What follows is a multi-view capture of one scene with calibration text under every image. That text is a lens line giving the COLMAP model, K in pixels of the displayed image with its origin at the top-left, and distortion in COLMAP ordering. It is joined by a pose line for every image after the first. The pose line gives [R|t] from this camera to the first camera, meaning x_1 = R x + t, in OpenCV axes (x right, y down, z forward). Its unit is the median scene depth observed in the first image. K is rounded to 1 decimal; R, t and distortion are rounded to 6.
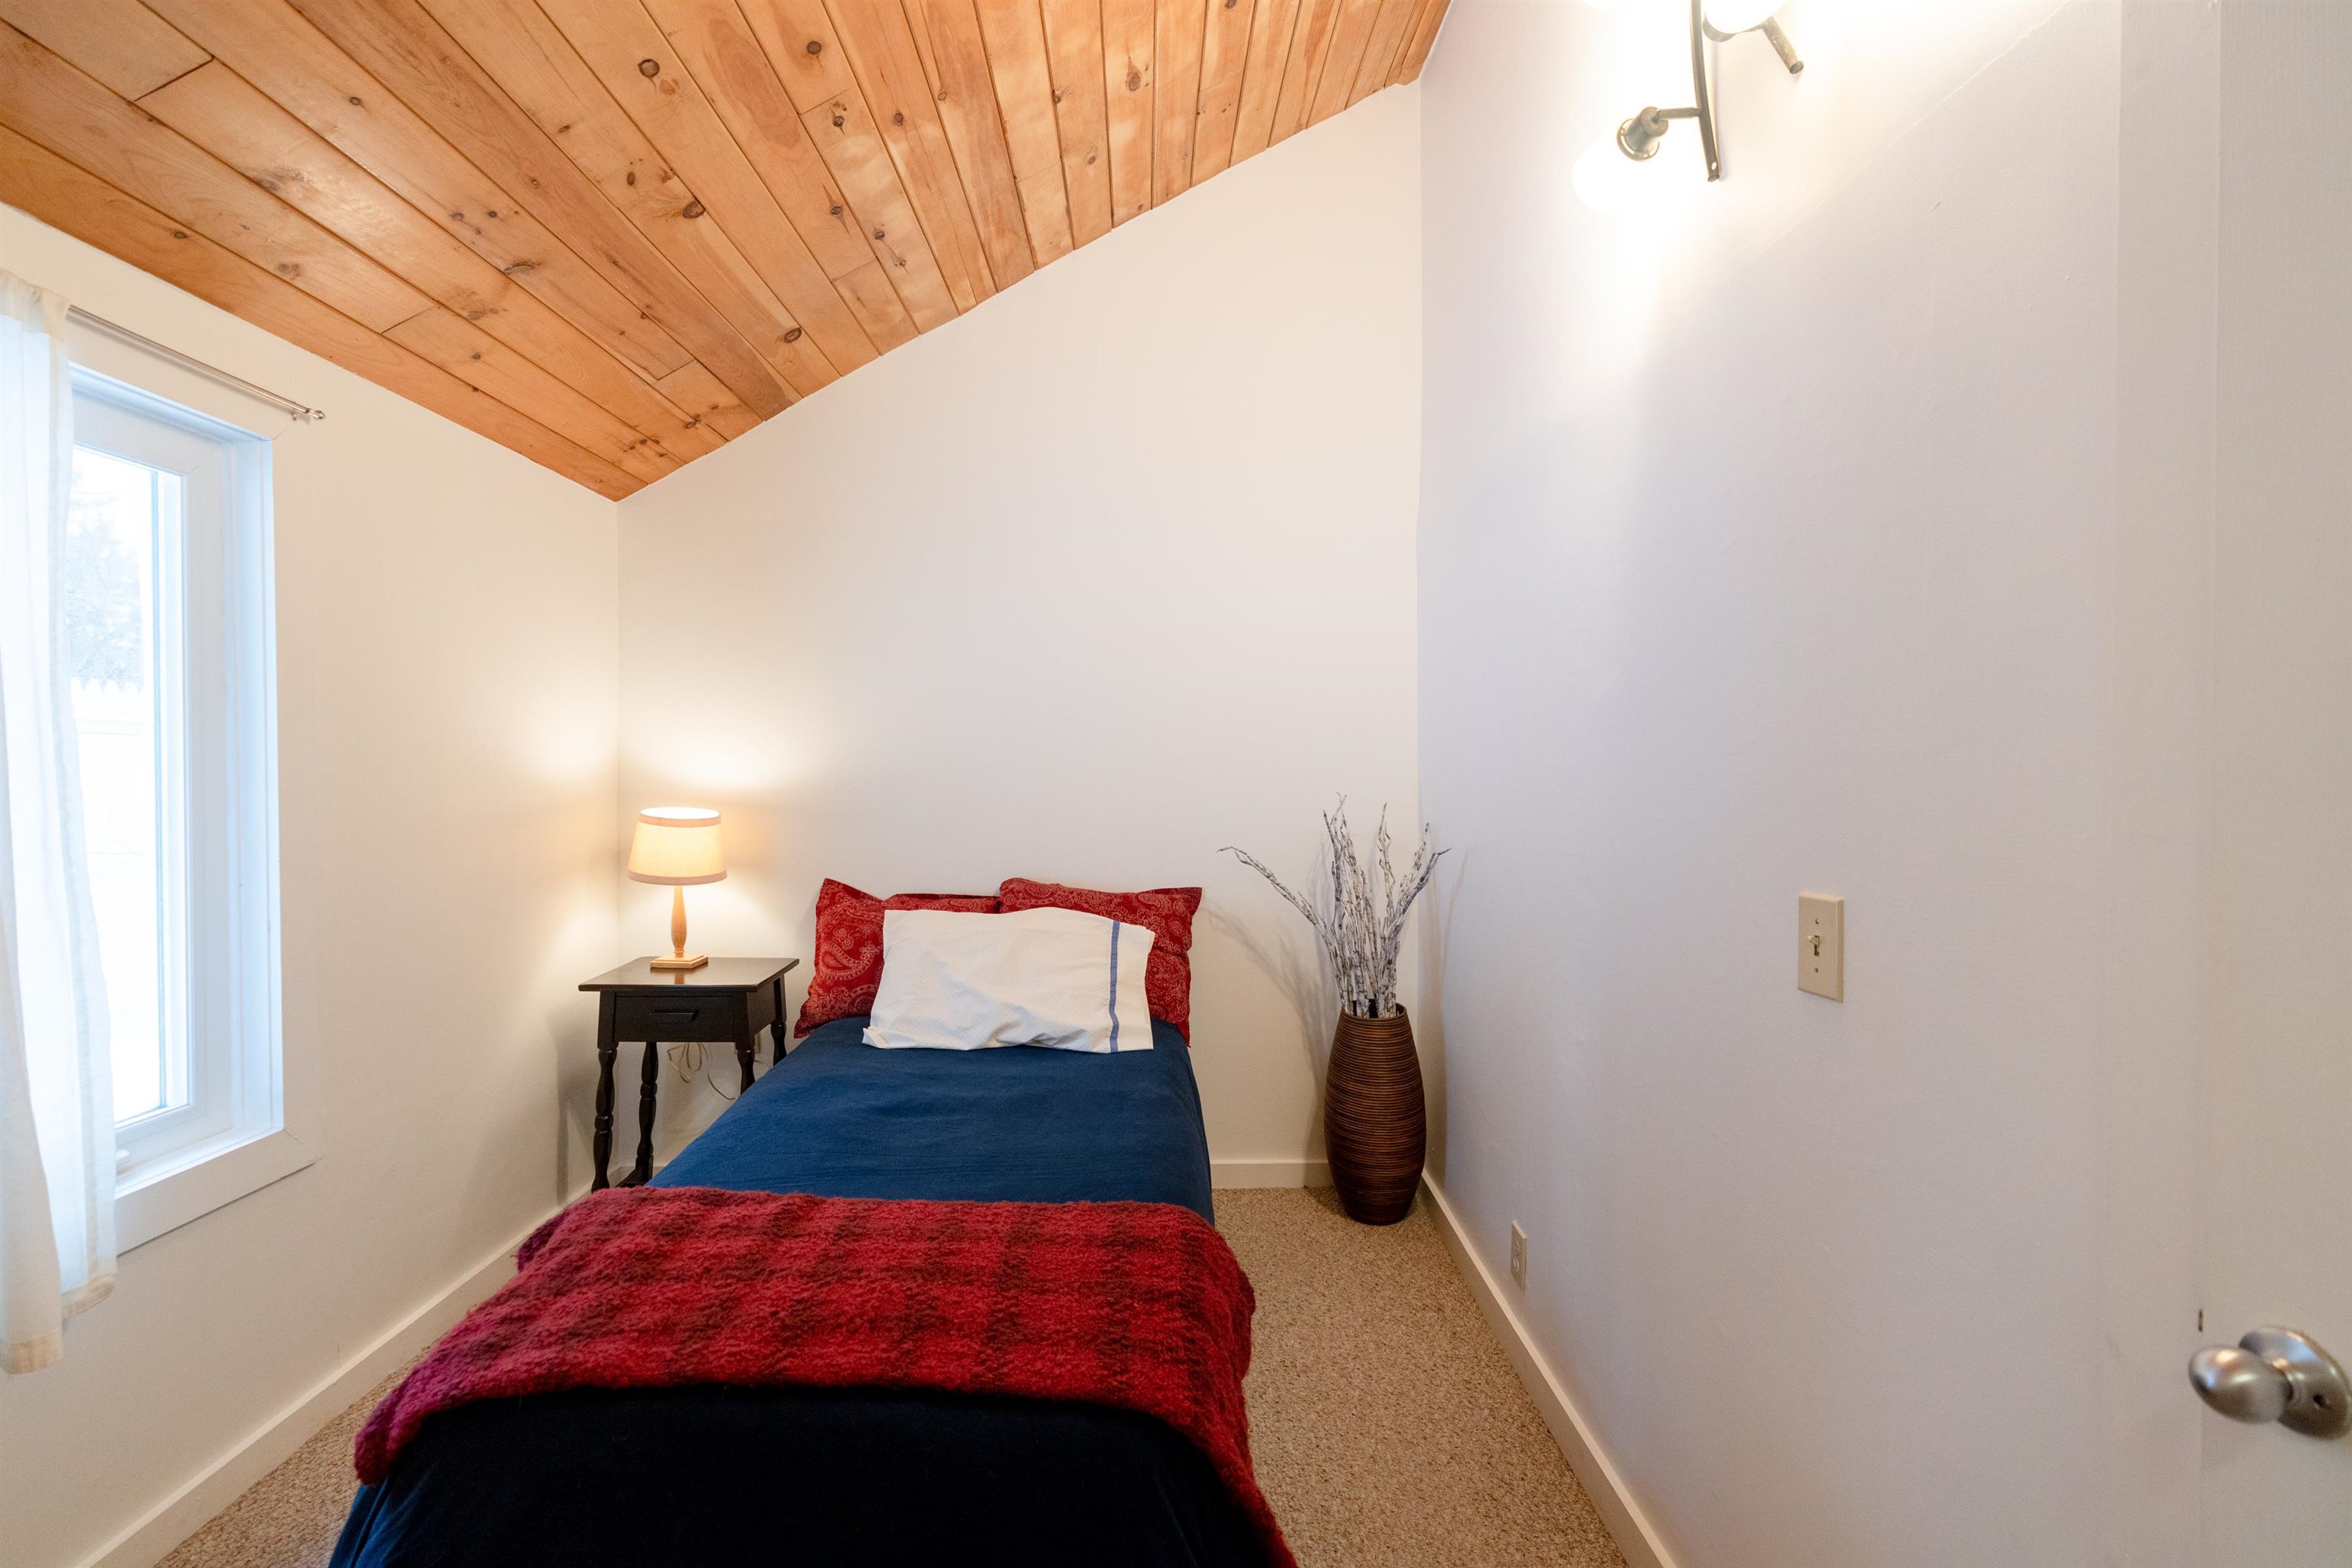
lens RADIAL K [[1071.9, 0, 1176.0], [0, 1071.9, 784.0], [0, 0, 1]] dist [-0.004668, 0.000663]
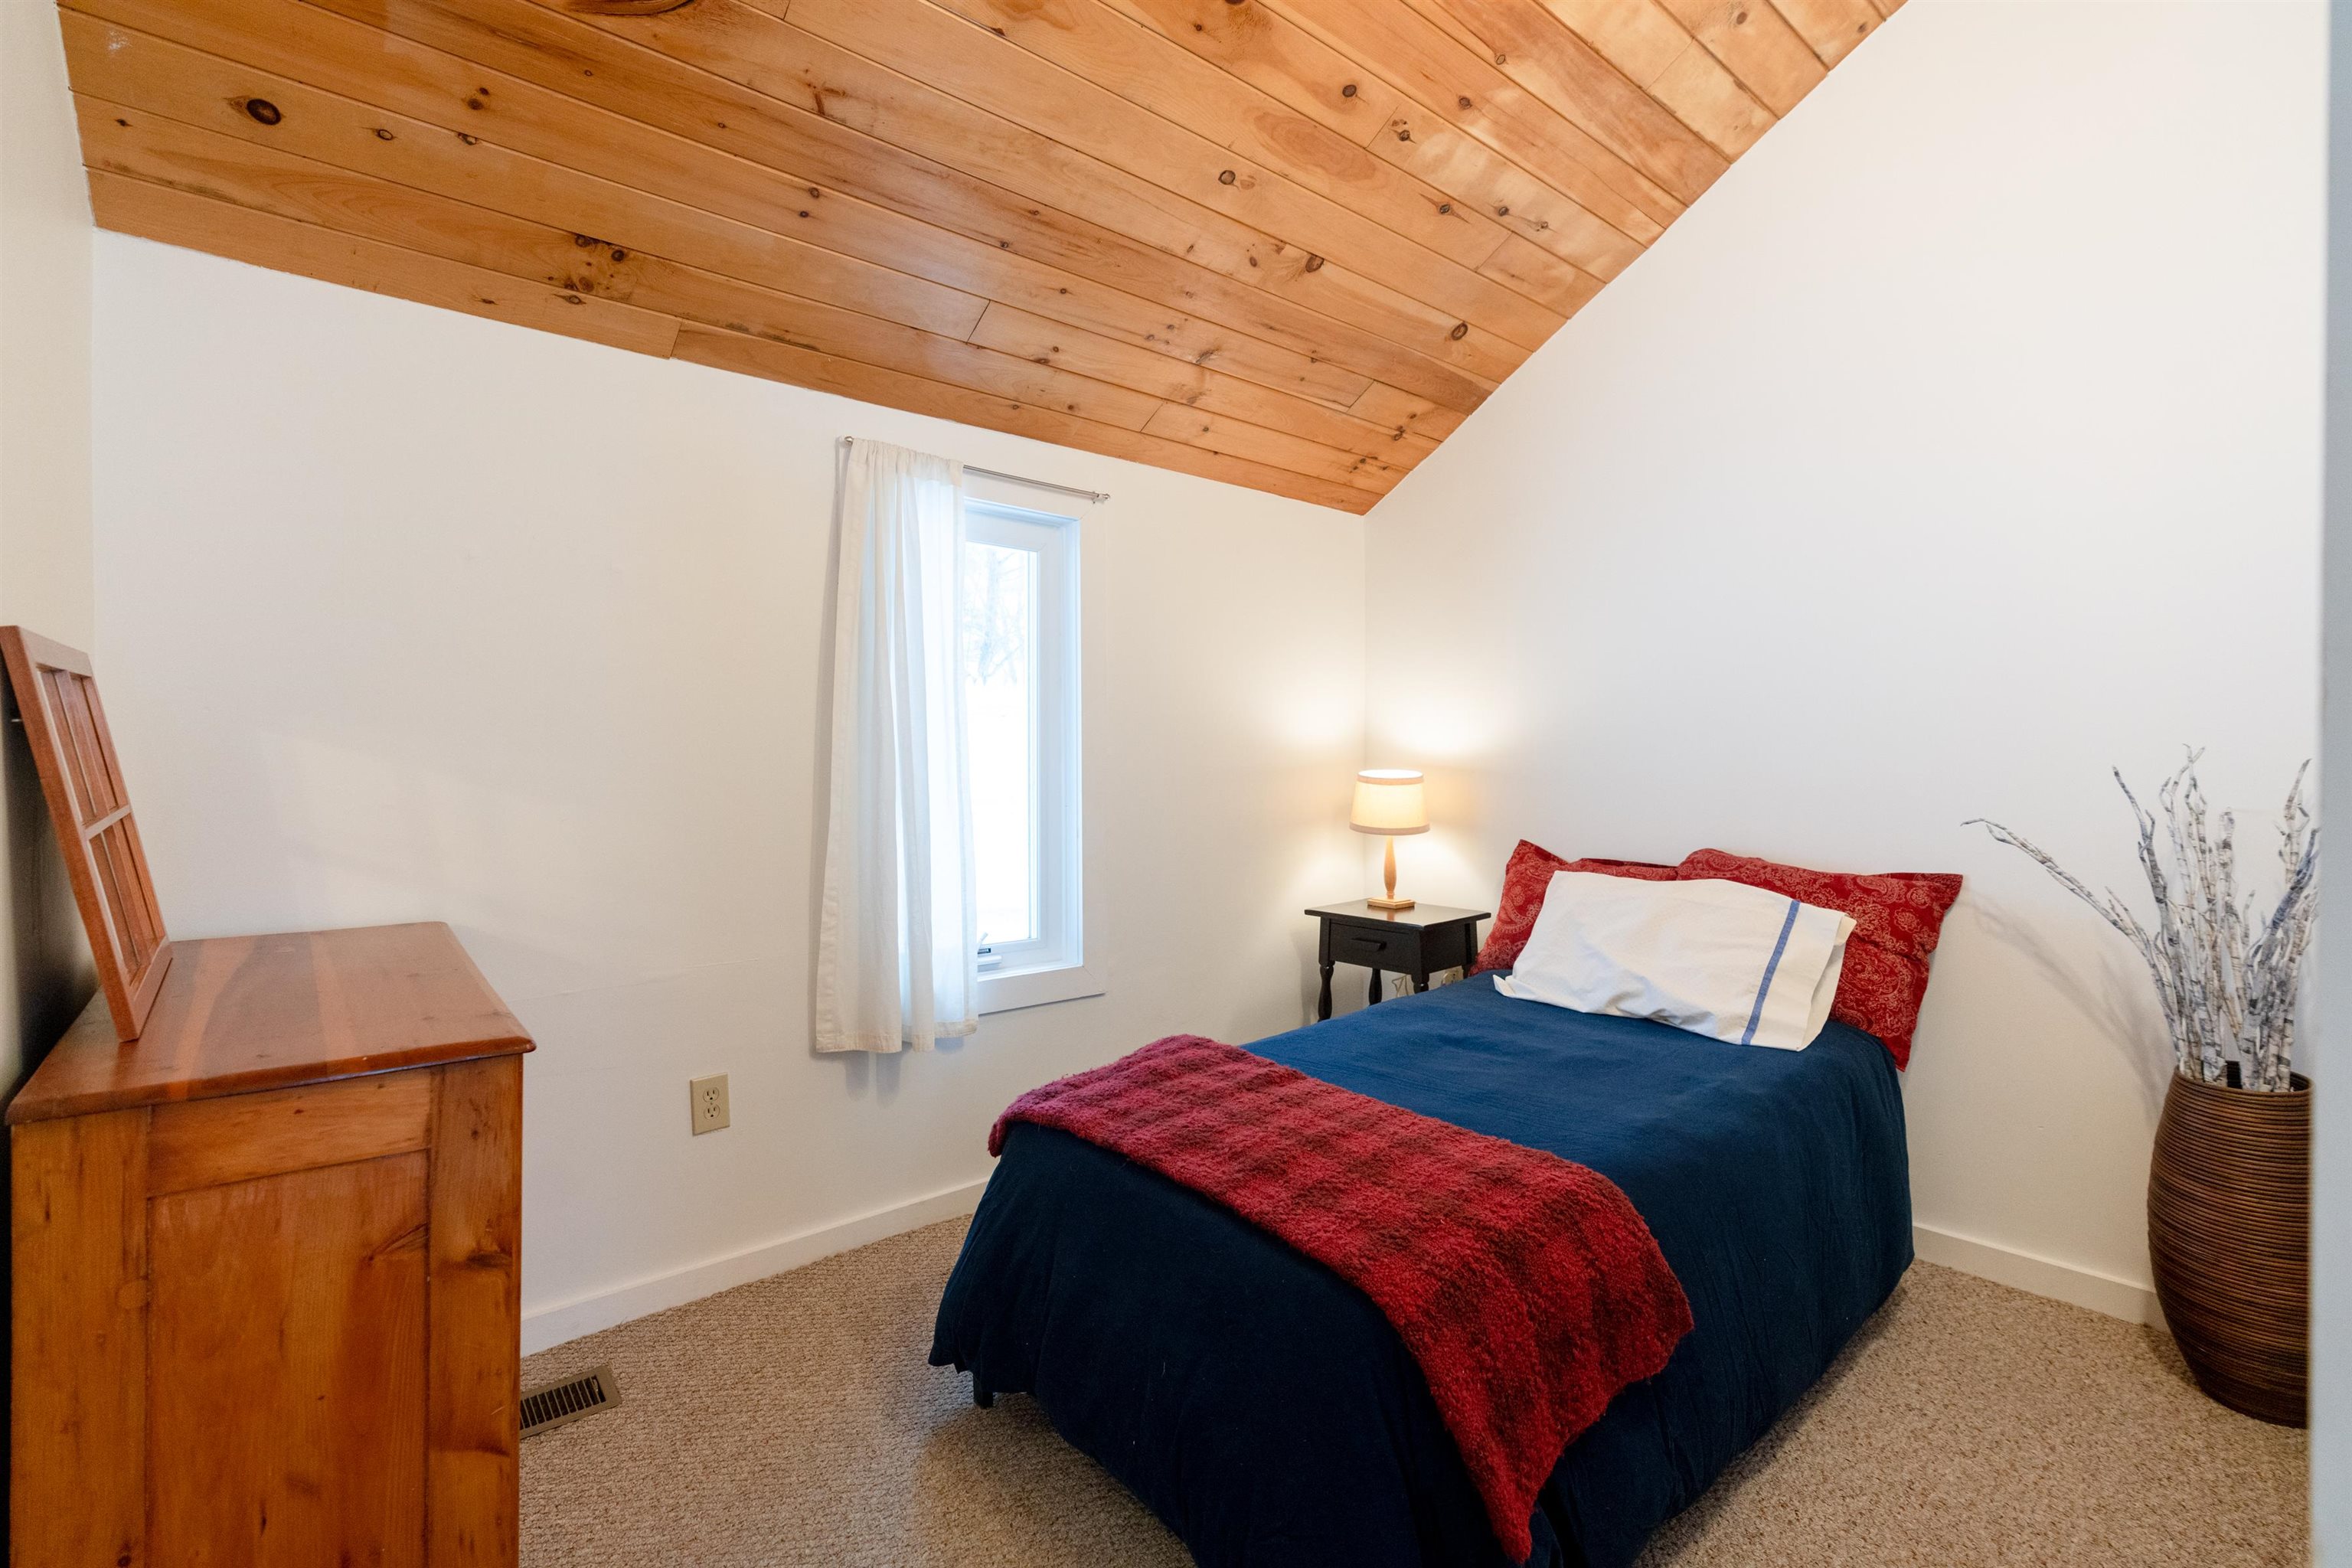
lens RADIAL K [[1091.2, 0, 1176.0], [0, 1091.2, 784.0], [0, 0, 1]] dist [0.002570, 0.001214]
pose [[0.615628, 0.003017, -0.788031, 0.344258], [-0.008871, 0.999956, -0.003101, 0.046594], [0.787987, 0.008900, 0.615627, 0.096395]]
